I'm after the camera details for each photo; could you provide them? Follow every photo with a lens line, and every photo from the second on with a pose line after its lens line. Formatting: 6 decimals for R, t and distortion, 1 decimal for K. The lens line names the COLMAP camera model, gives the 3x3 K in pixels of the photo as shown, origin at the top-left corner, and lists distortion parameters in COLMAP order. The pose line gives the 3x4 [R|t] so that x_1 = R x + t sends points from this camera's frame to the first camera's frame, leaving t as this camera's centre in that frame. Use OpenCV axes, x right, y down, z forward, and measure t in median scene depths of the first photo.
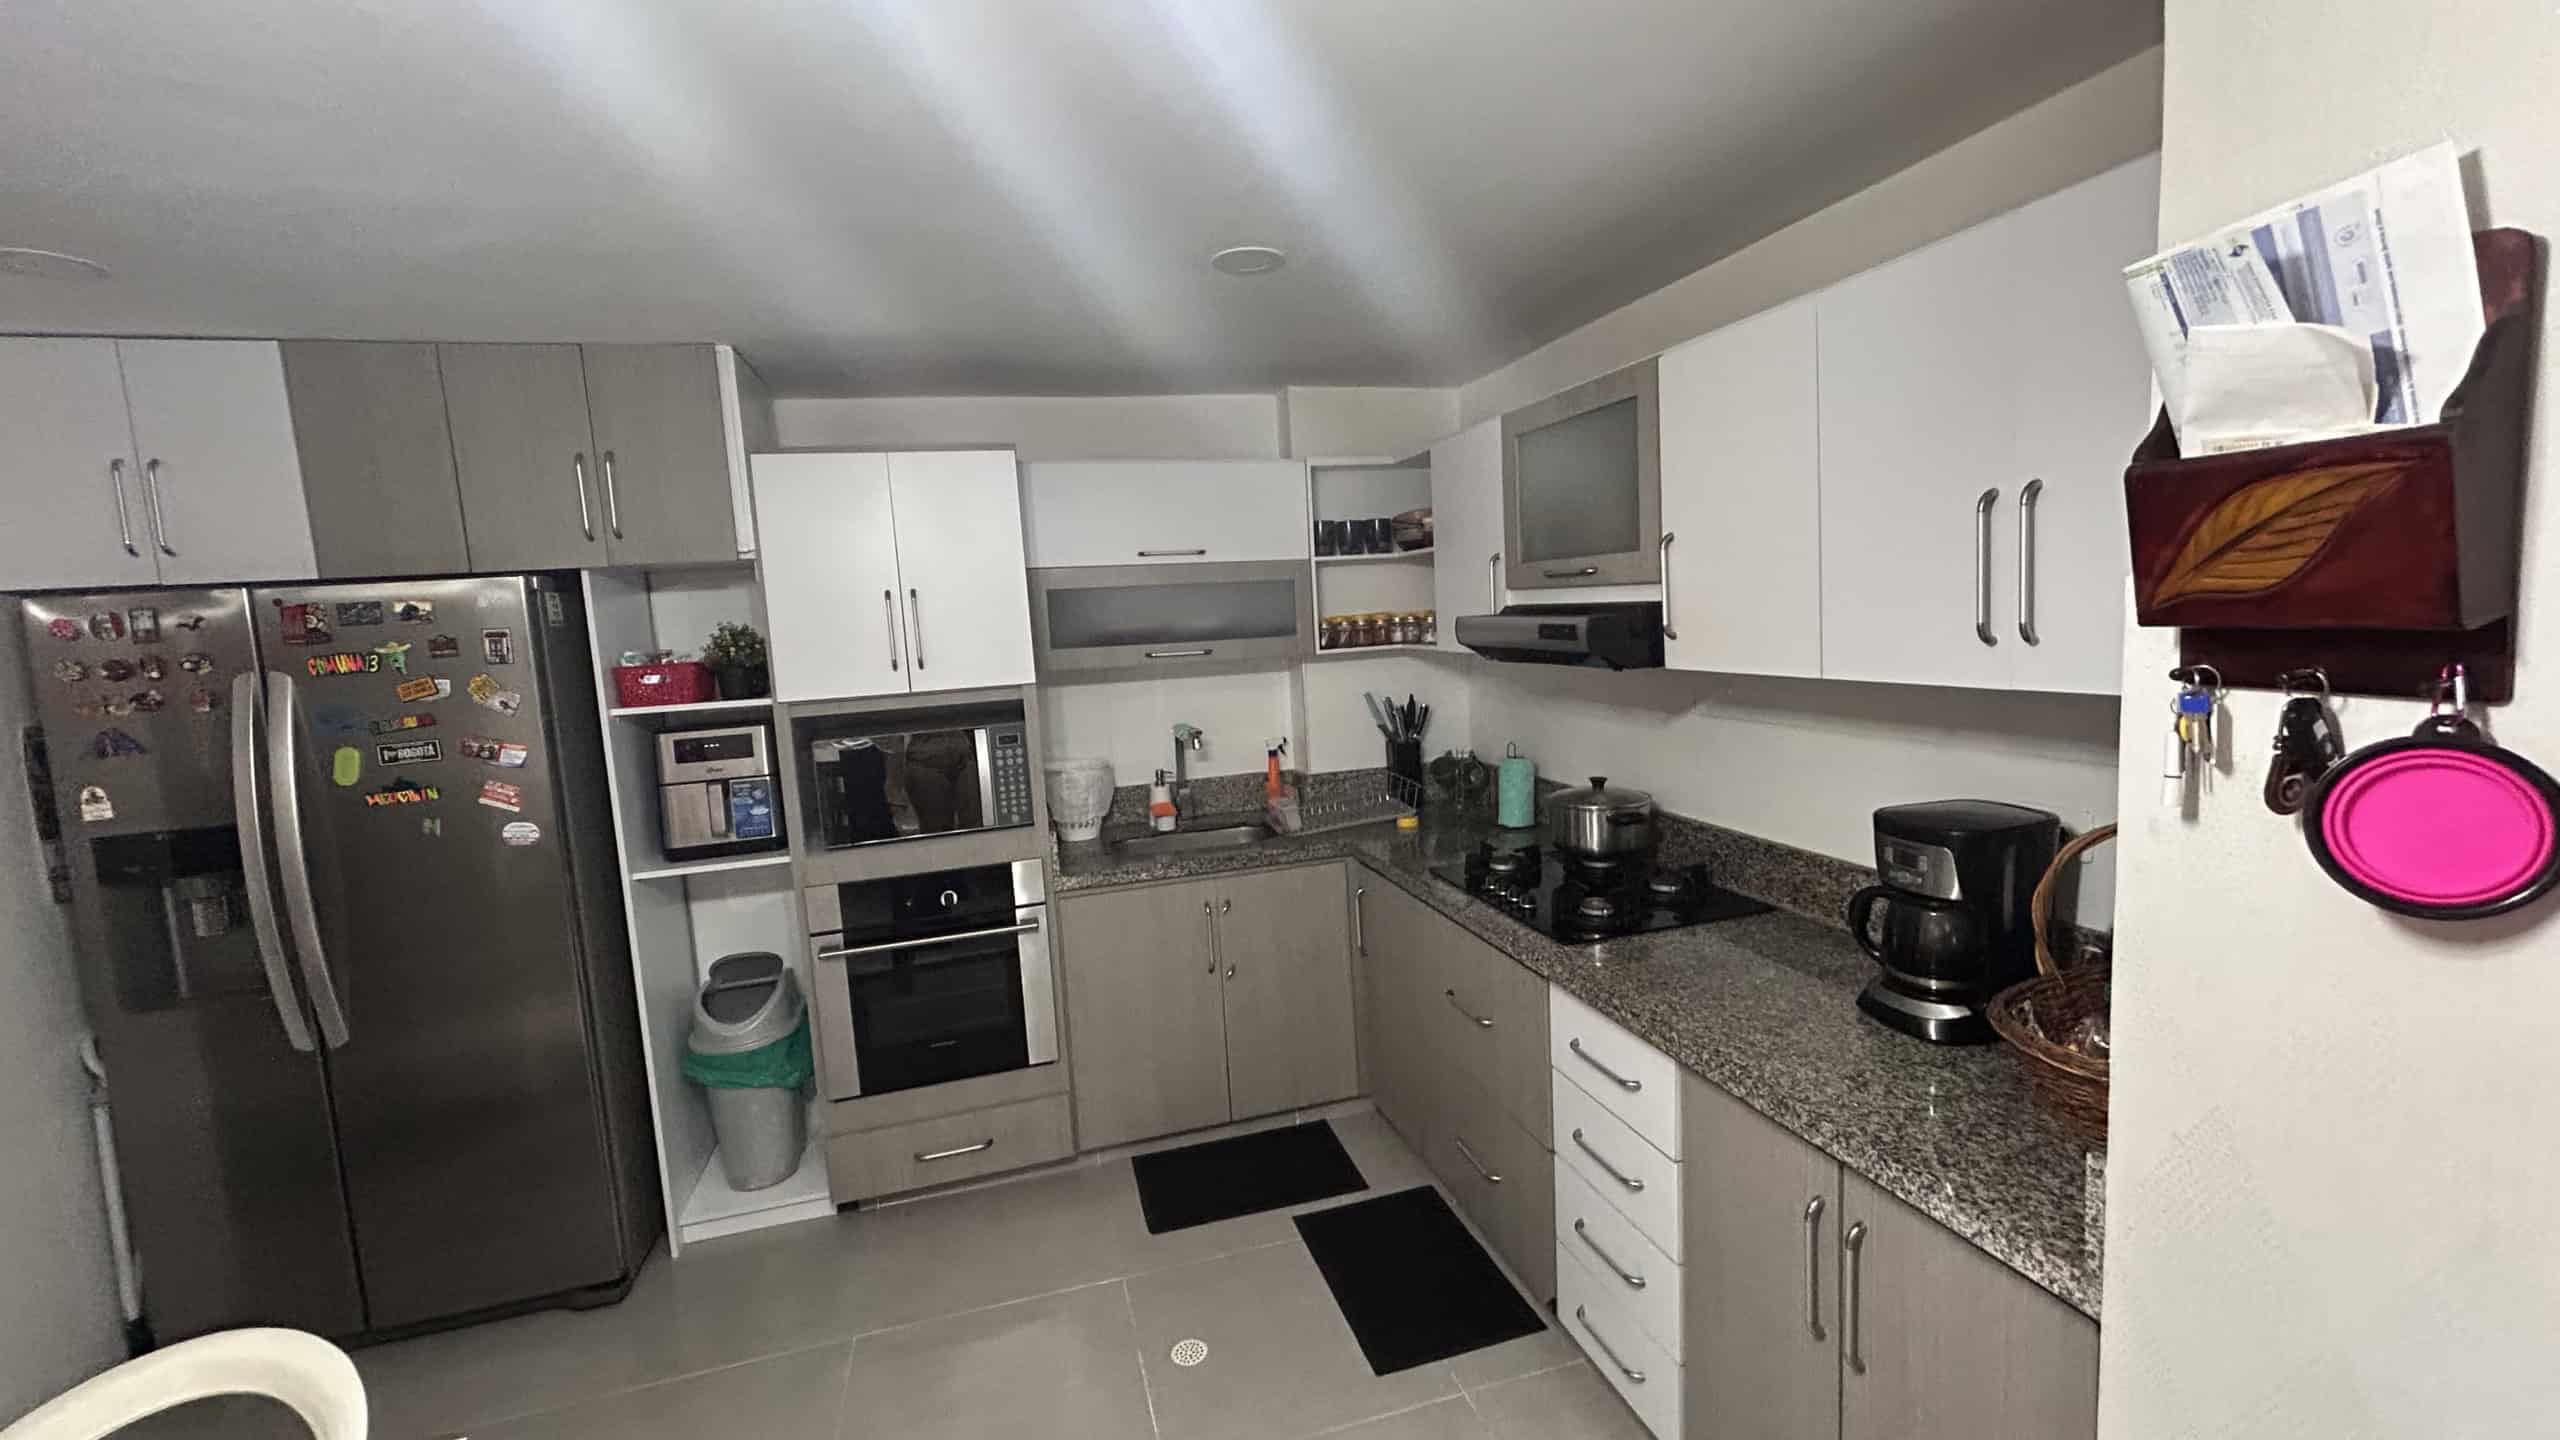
lens RADIAL K [[1044.3, 0, 1268.7], [0, 1044.3, 723.7], [0, 0, 1]] dist [-0.000136, 0.000188]
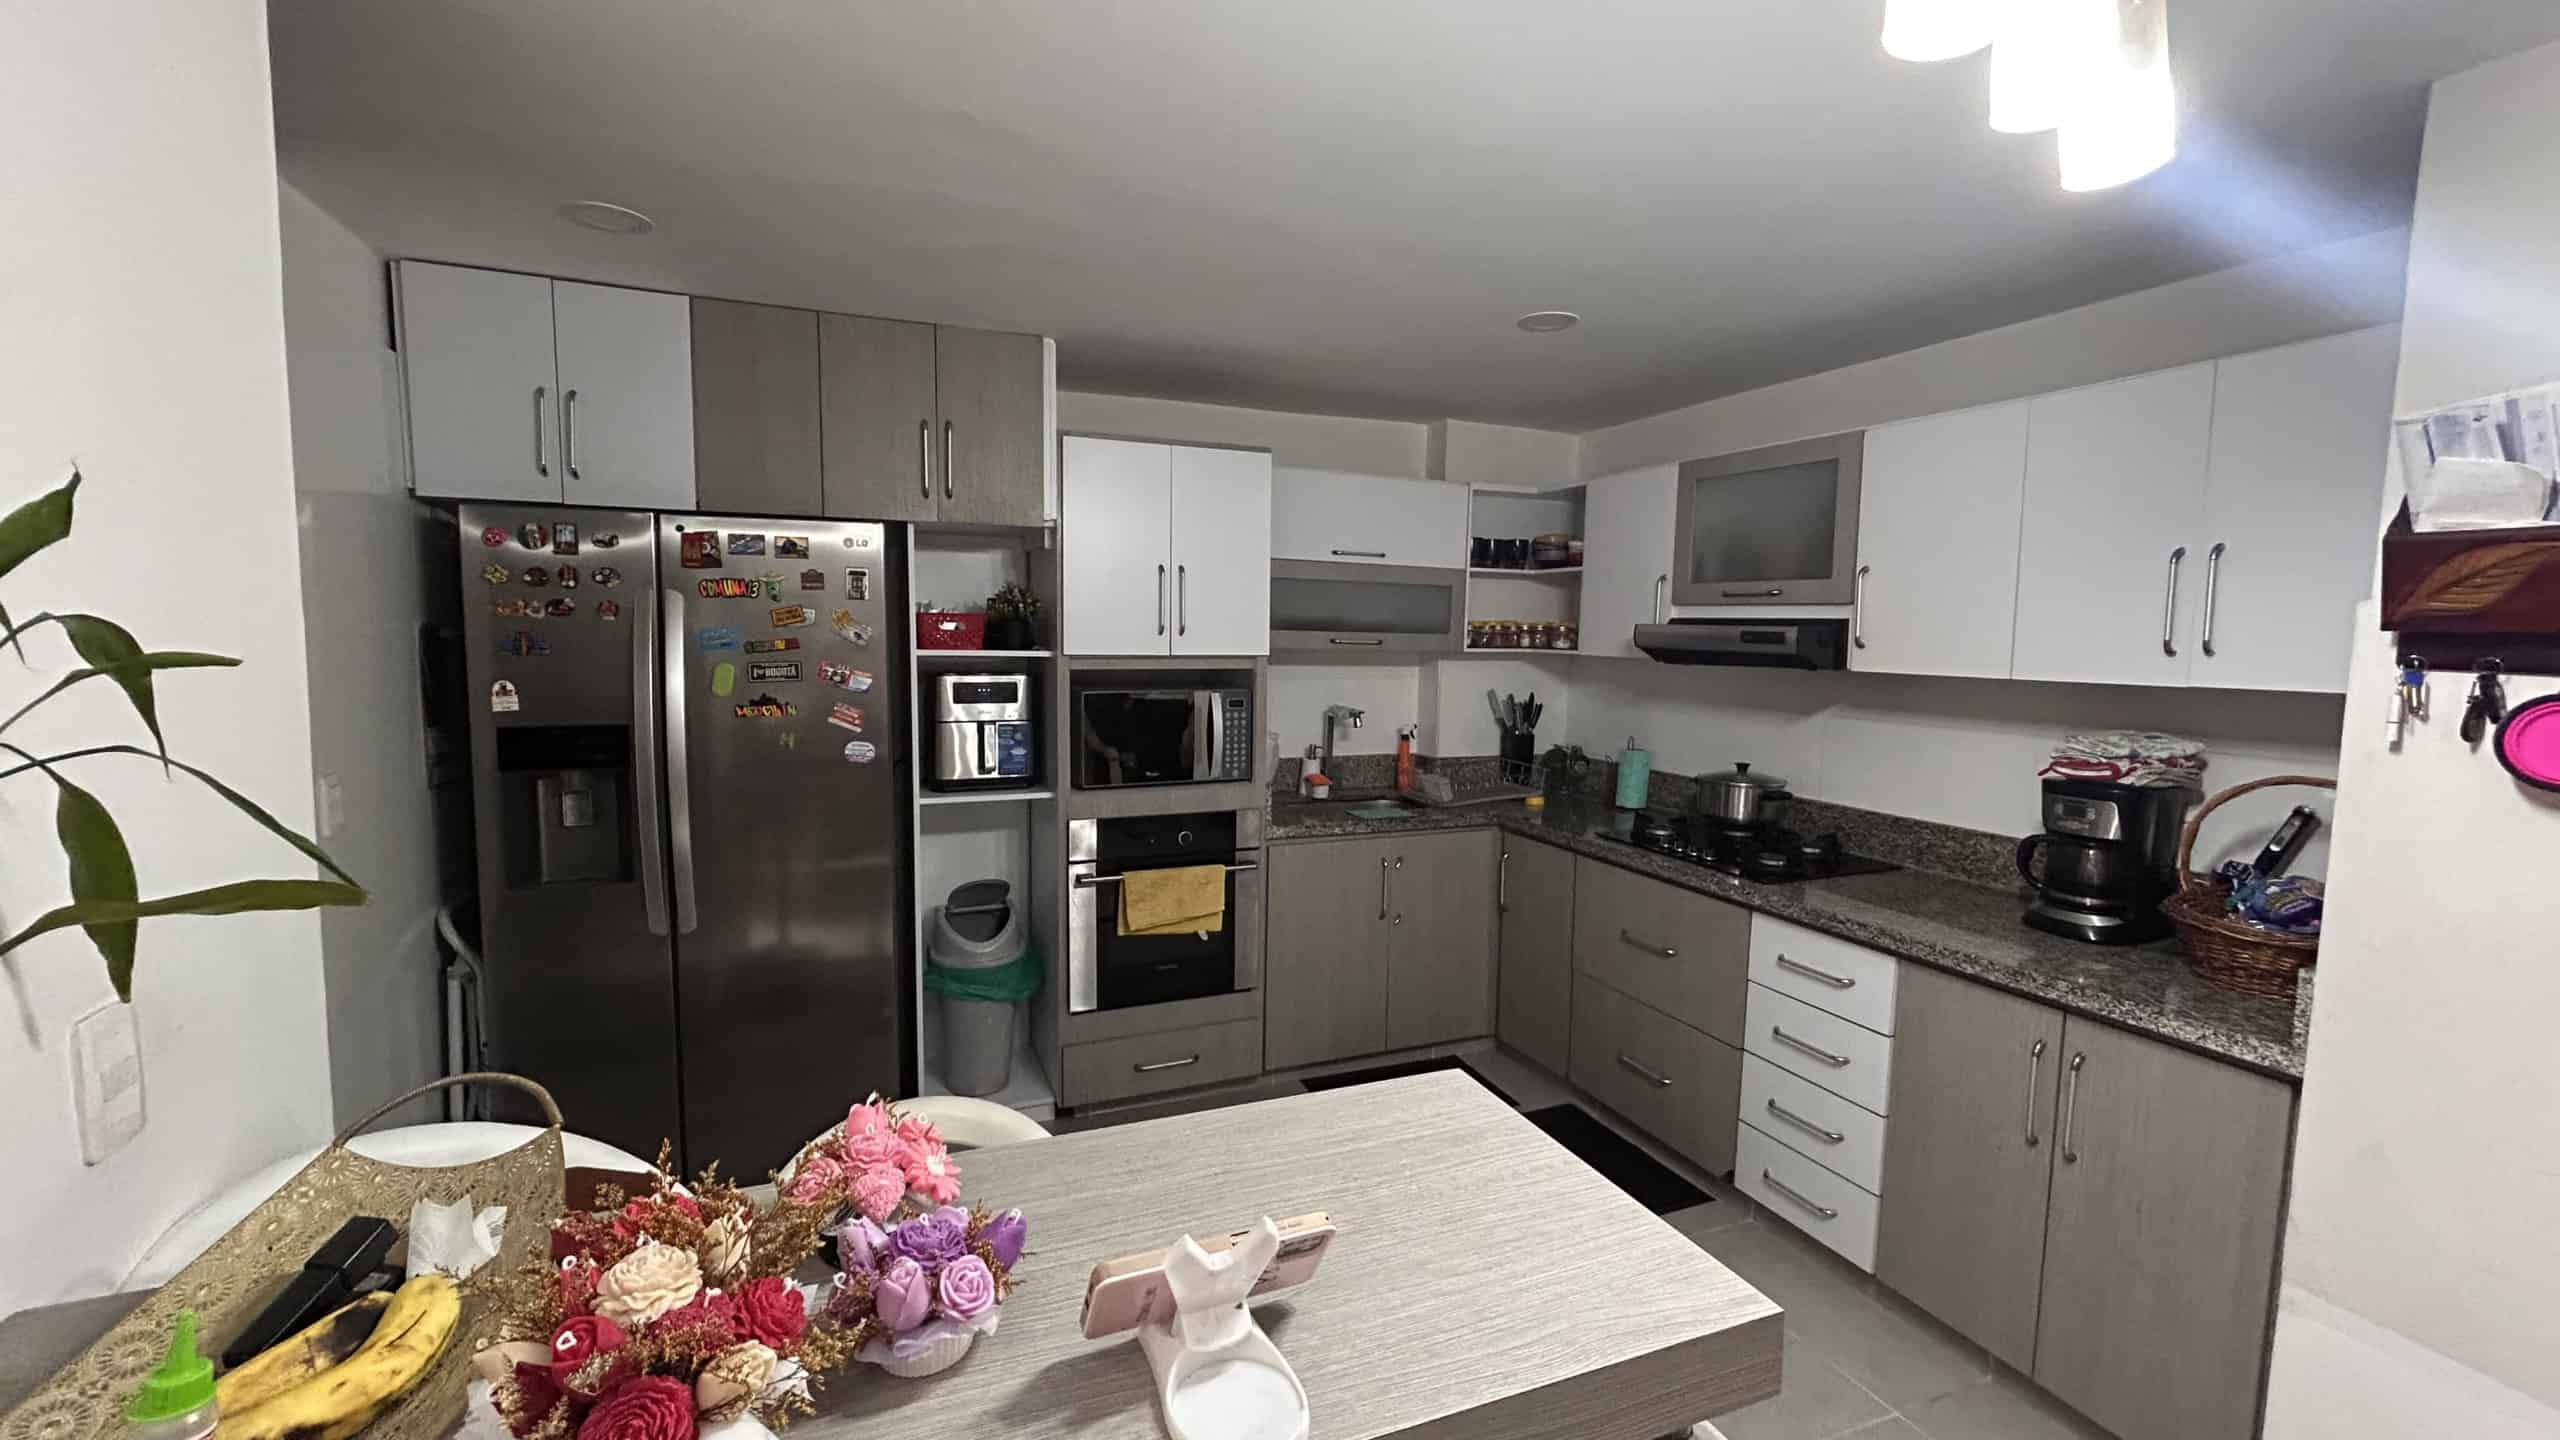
lens RADIAL K [[1037.2, 0, 1280.0], [0, 1037.2, 720.0], [0, 0, 1]] dist [-0.001581, 0.000618]
pose [[0.991177, 0.063664, 0.116258, -0.376246], [-0.060936, 0.997780, -0.026873, 0.069189], [-0.117711, 0.019551, 0.992855, -0.149379]]
